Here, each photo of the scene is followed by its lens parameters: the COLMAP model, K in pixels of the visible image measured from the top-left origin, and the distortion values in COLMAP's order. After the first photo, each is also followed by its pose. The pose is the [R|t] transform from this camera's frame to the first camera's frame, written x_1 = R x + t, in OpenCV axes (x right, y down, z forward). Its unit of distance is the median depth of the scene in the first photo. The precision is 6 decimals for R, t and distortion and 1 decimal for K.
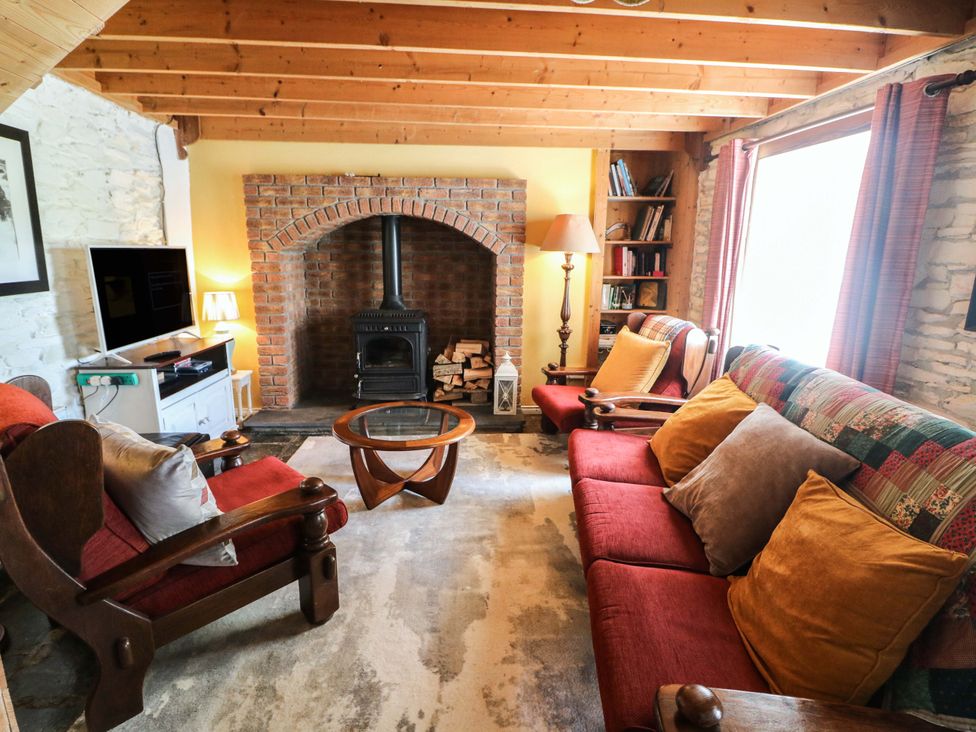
lens RADIAL K [[525.9, 0, 470.2], [0, 525.9, 359.8], [0, 0, 1]] dist [0.002932, -0.015684]
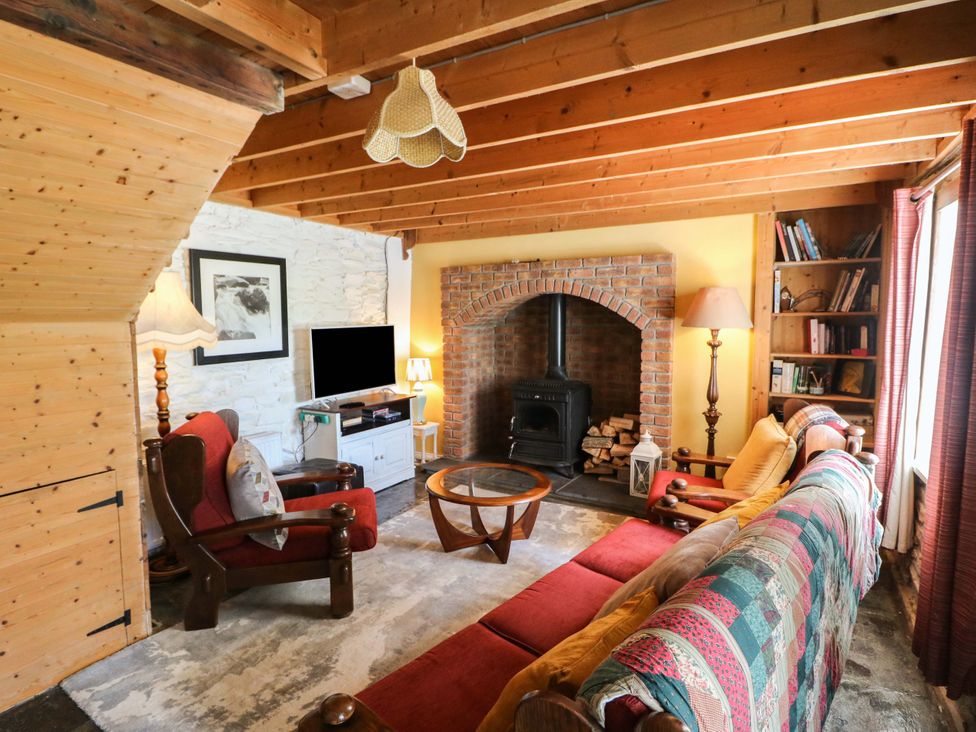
lens RADIAL K [[539.6, 0, 455.3], [0, 539.6, 354.2], [0, 0, 1]] dist [0.001972, -0.000634]
pose [[0.811618, 0.026215, -0.583600, 0.358171], [-0.099333, 0.990638, -0.093645, -0.026192], [0.575681, 0.133975, 0.806624, -0.003905]]
